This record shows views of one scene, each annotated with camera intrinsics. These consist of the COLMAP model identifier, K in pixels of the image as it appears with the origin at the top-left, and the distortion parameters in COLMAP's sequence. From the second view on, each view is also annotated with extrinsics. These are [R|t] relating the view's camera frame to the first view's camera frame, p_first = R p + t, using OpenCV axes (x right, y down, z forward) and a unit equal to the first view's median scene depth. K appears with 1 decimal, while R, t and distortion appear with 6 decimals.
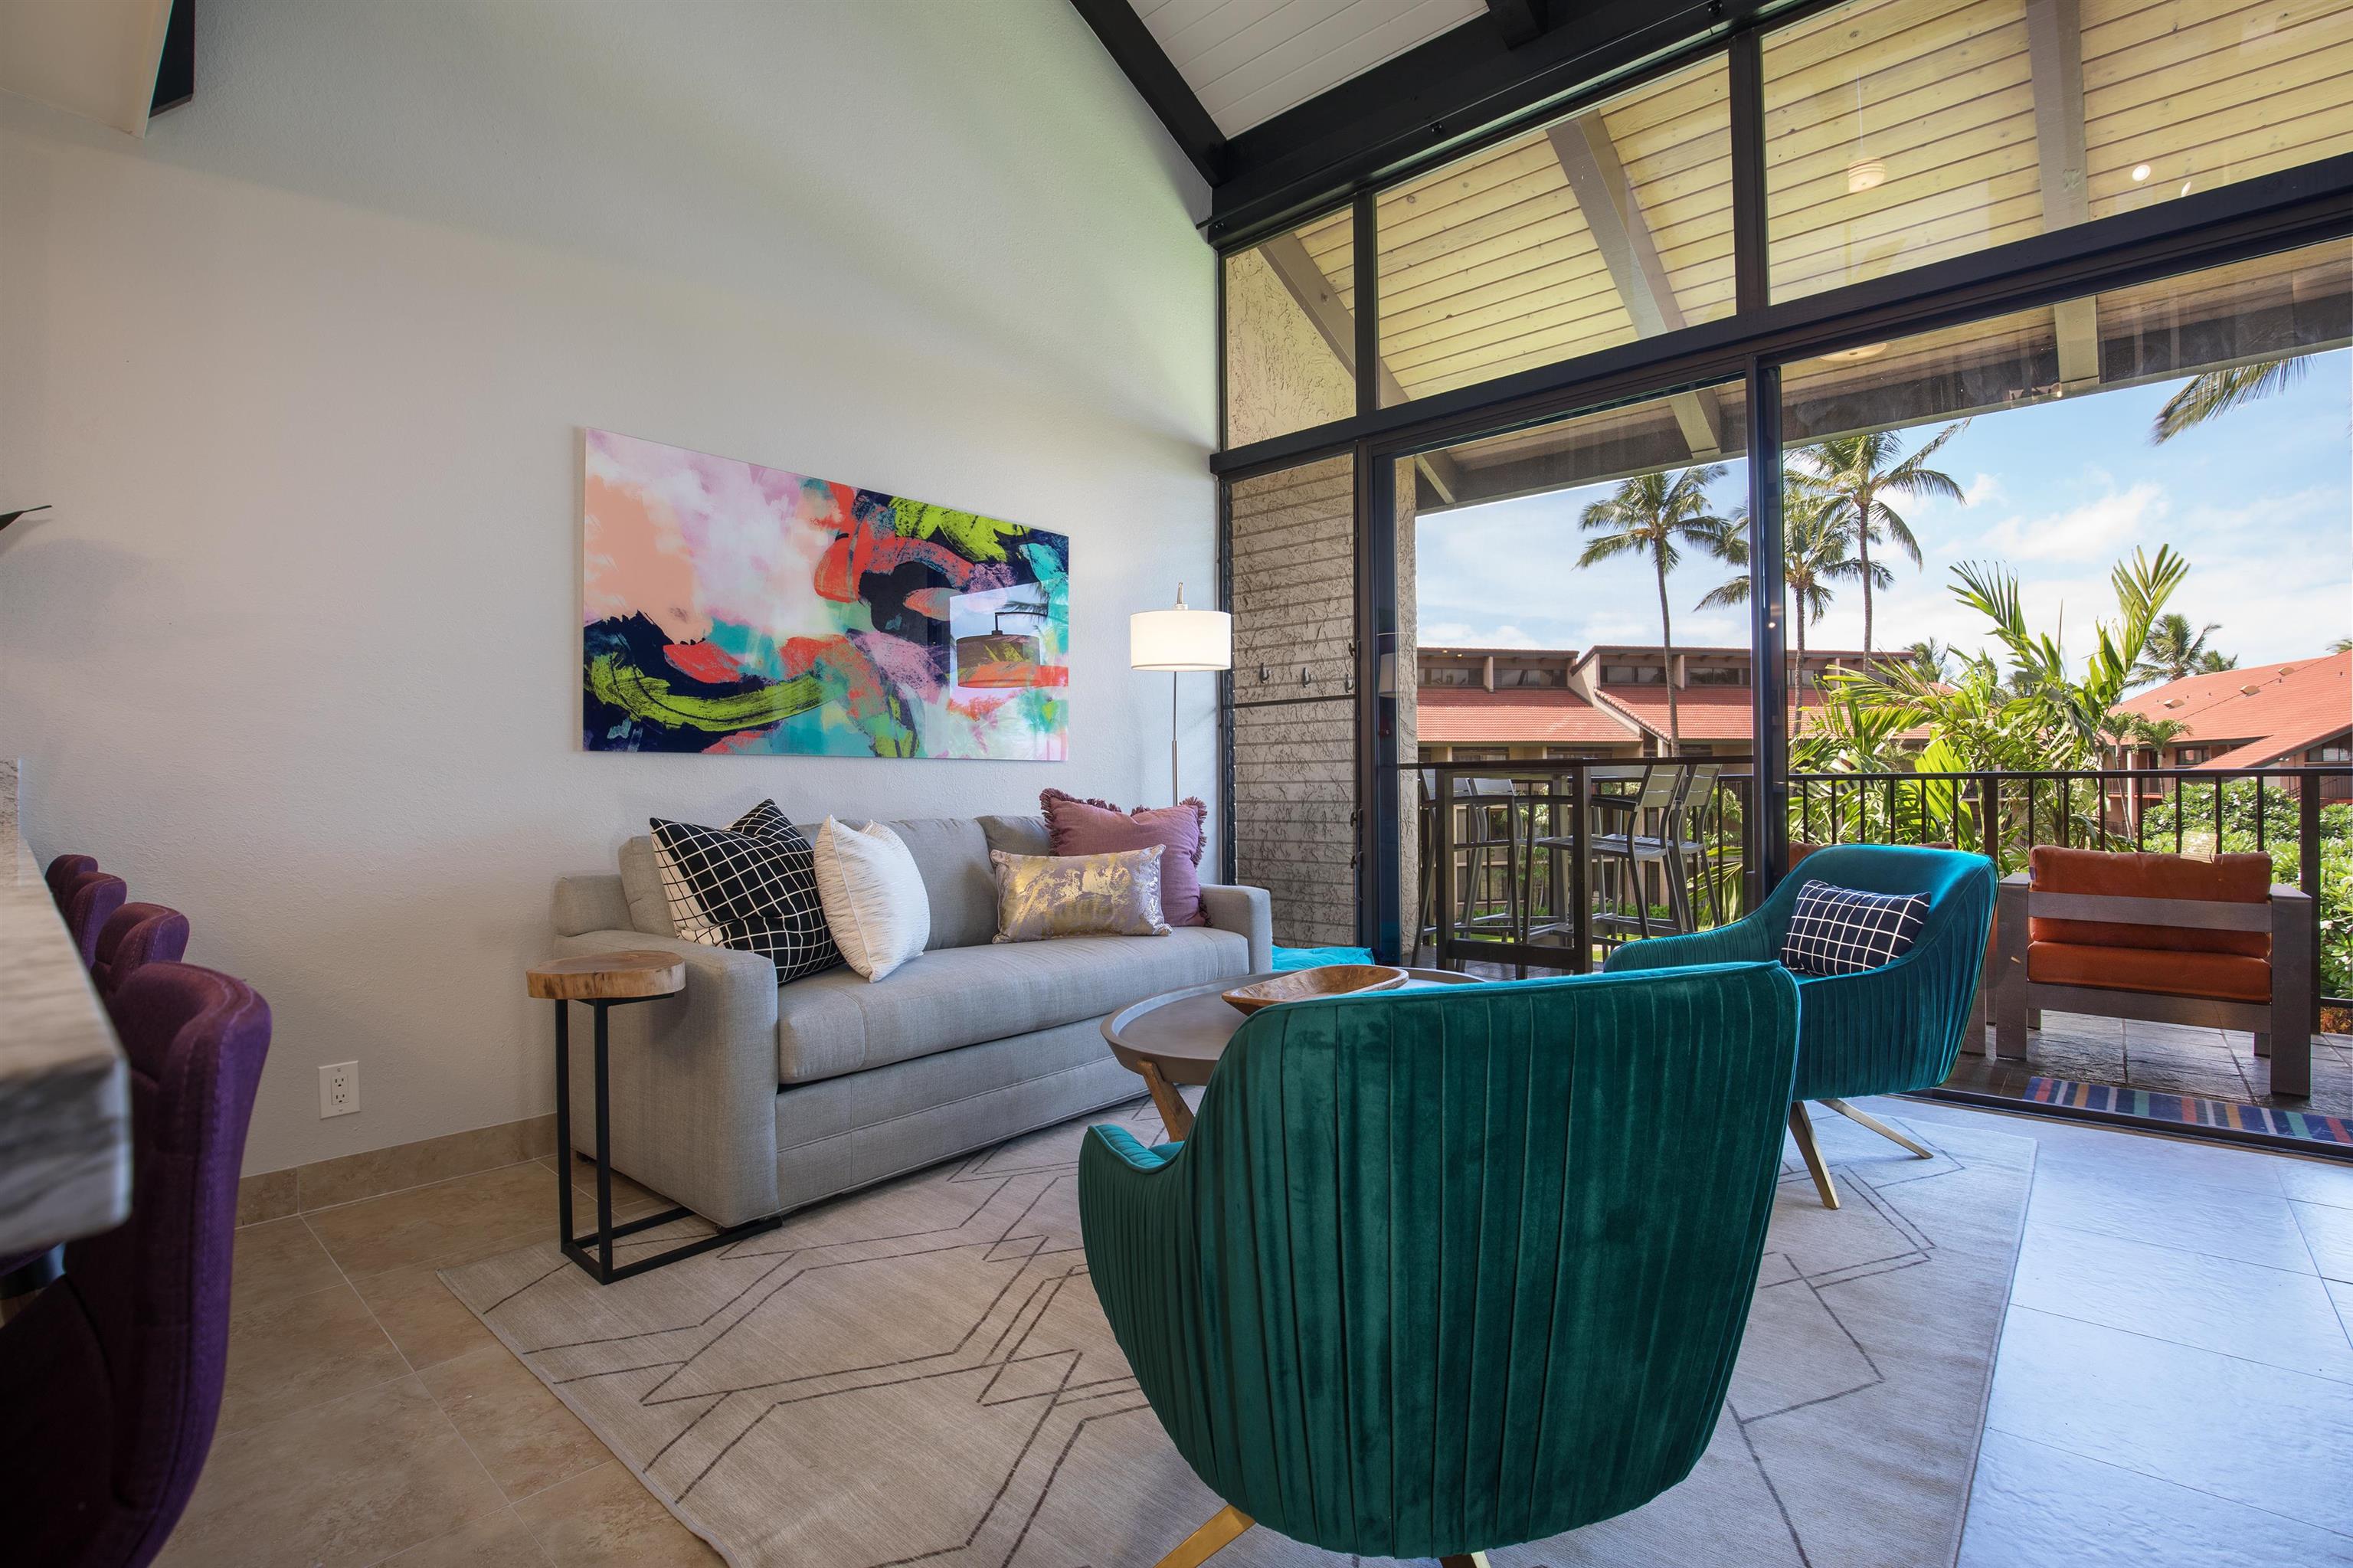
lens RADIAL K [[1085.7, 0, 1176.5], [0, 1085.7, 784.0], [0, 0, 1]] dist [-0.009783, -0.000217]
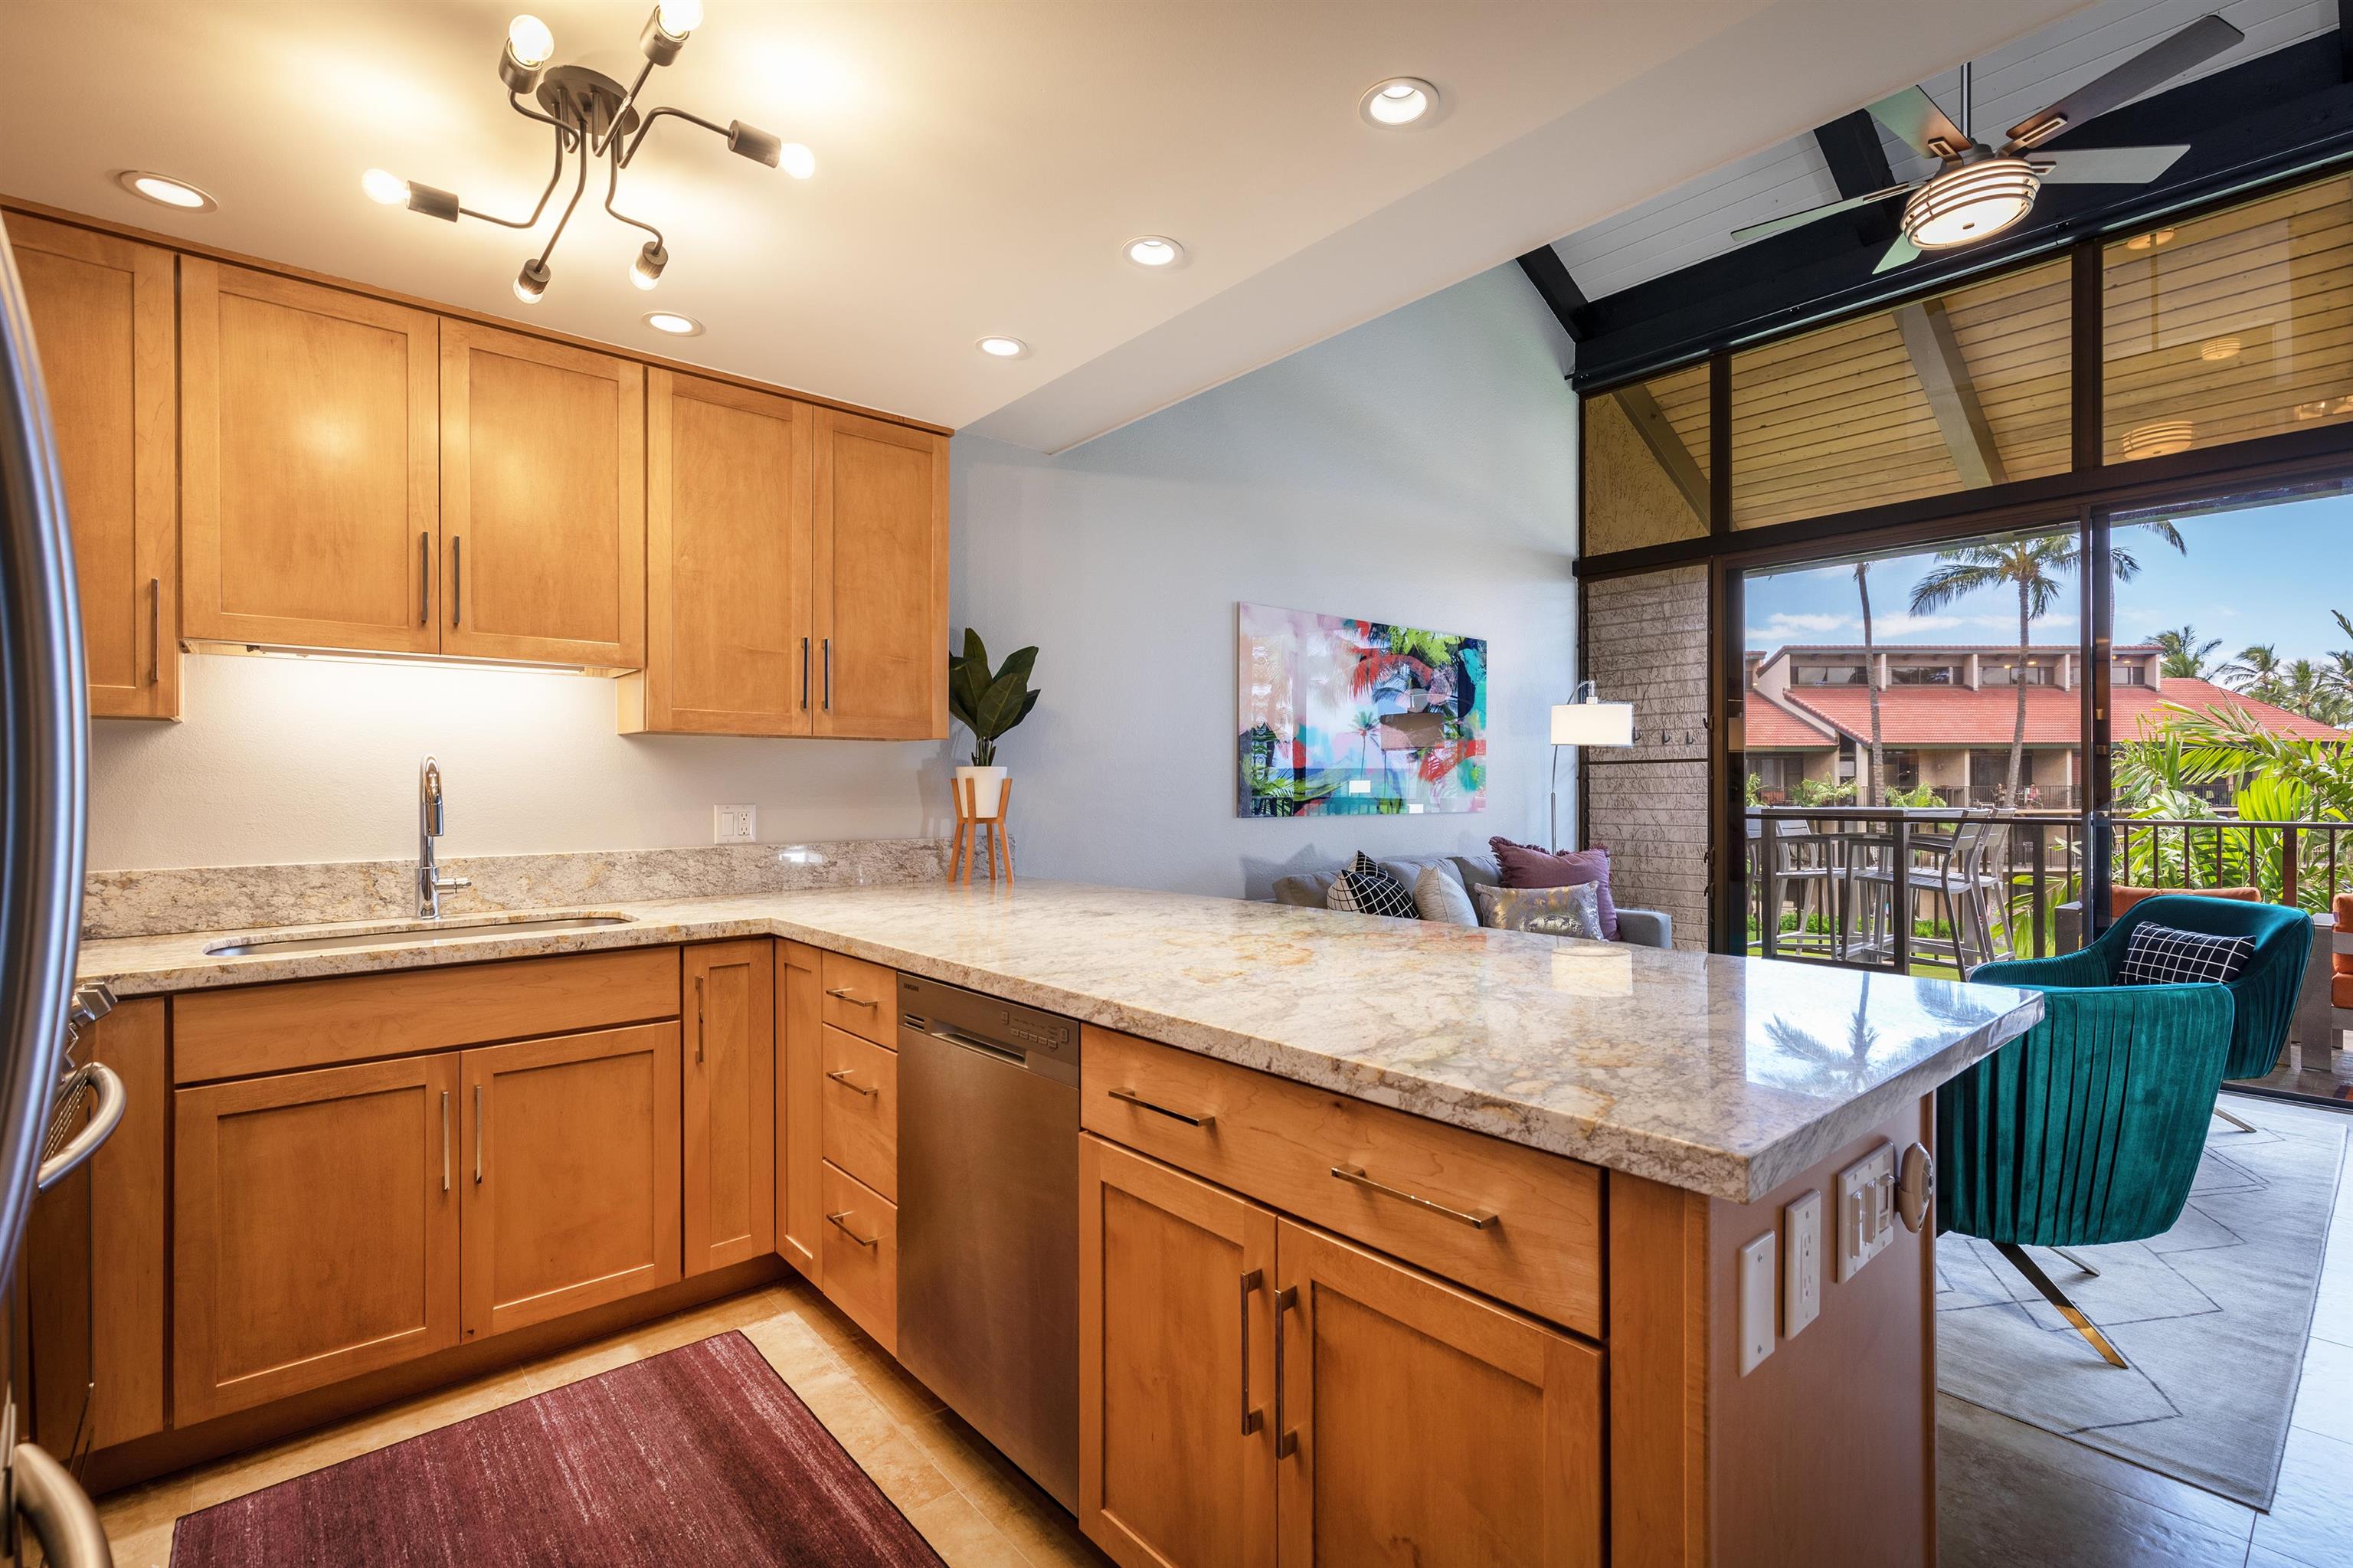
lens RADIAL K [[1106.8, 0, 1176.5], [0, 1106.8, 784.0], [0, 0, 1]] dist [0.027449, 0.000280]
pose [[0.993525, 0.005176, -0.113499, -0.356179], [-0.004735, 0.999980, 0.004153, -0.065478], [0.113519, -0.003589, 0.993529, -0.418027]]
